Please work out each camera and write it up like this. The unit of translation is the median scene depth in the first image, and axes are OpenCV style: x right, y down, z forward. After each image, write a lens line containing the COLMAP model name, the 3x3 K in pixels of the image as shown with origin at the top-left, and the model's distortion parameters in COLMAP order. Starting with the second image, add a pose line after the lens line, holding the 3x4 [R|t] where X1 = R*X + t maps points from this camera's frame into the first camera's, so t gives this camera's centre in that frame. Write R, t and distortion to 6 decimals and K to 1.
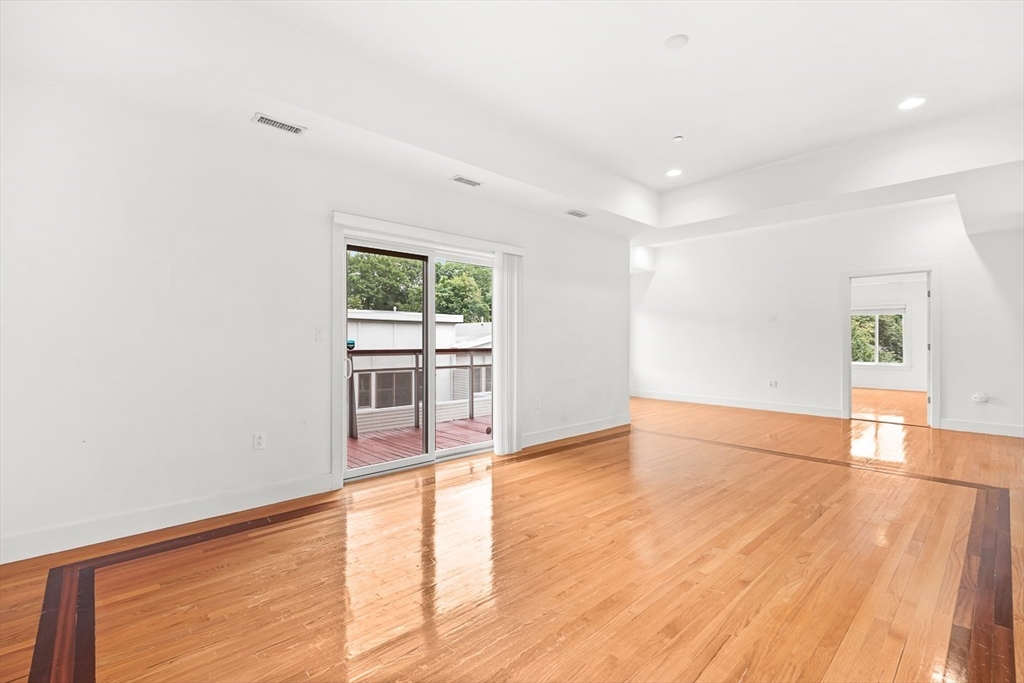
lens RADIAL K [[455.9, 0, 495.8], [0, 455.9, 360.0], [0, 0, 1]] dist [-0.002166, 0.000239]
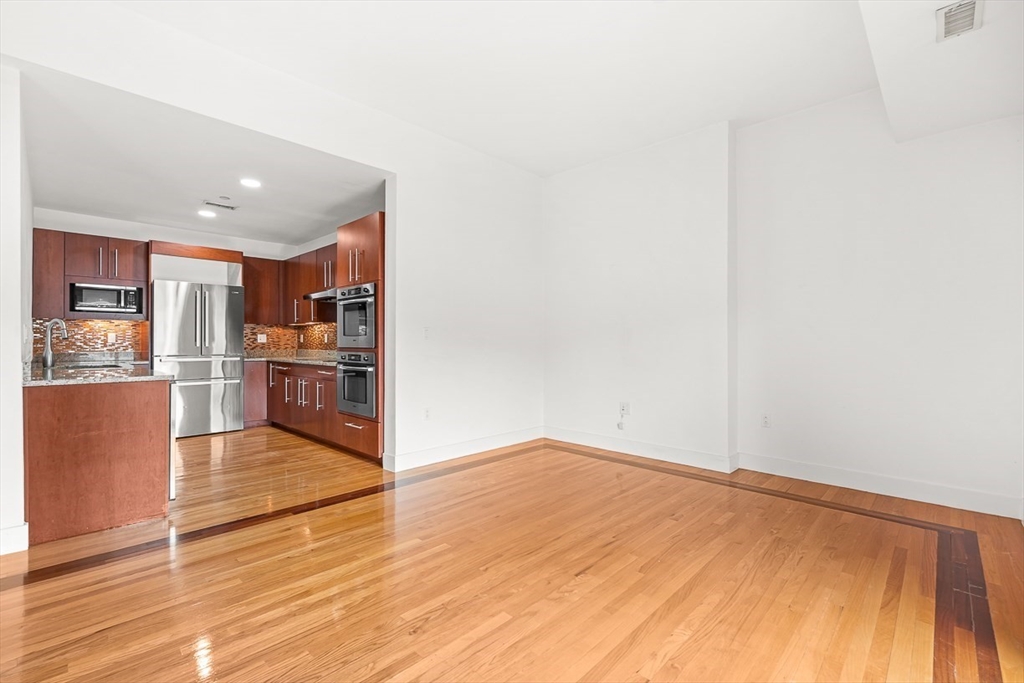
lens RADIAL K [[455.9, 0, 513.2], [0, 455.9, 338.7], [0, 0, 1]] dist [-0.002166, 0.000239]
pose [[-0.995507, -0.003656, -0.094621, 0.184274], [-0.006829, 0.999425, 0.033227, -0.038631], [0.094445, 0.033723, -0.994959, 1.179707]]
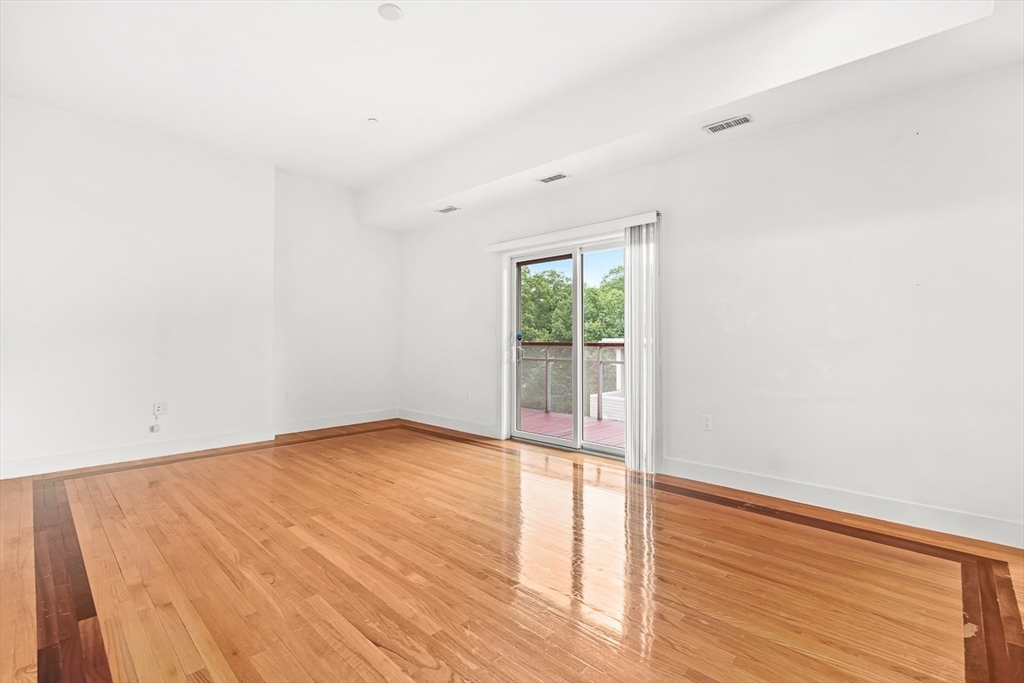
lens RADIAL K [[455.9, 0, 516.0], [0, 455.9, 347.1], [0, 0, 1]] dist [-0.002166, 0.000239]
pose [[0.085498, 0.019261, -0.996152, 0.925464], [-0.039852, 0.999079, 0.015897, -0.022516], [0.995541, 0.038339, 0.086187, 0.809772]]
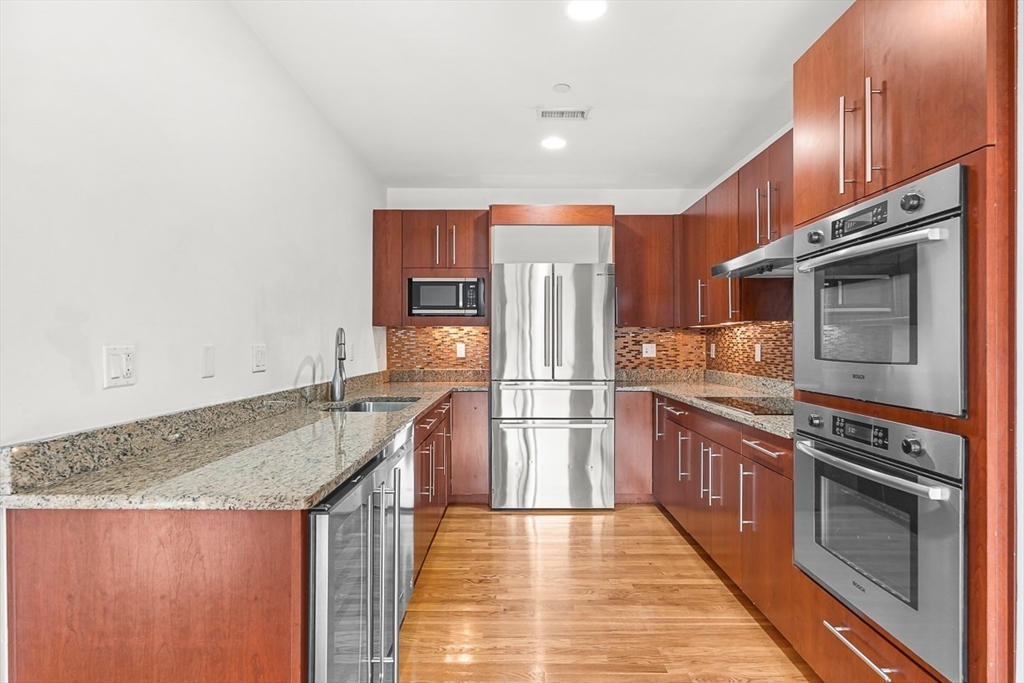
lens RADIAL K [[539.4, 0, 511.4], [0, 539.4, 341.2], [0, 0, 1]] dist [-0.000799, 0.002429]
pose [[-0.756013, -0.002314, 0.654552, 0.379828], [0.022247, 0.999325, 0.029228, -0.040349], [-0.654178, 0.036659, -0.755452, 0.568845]]
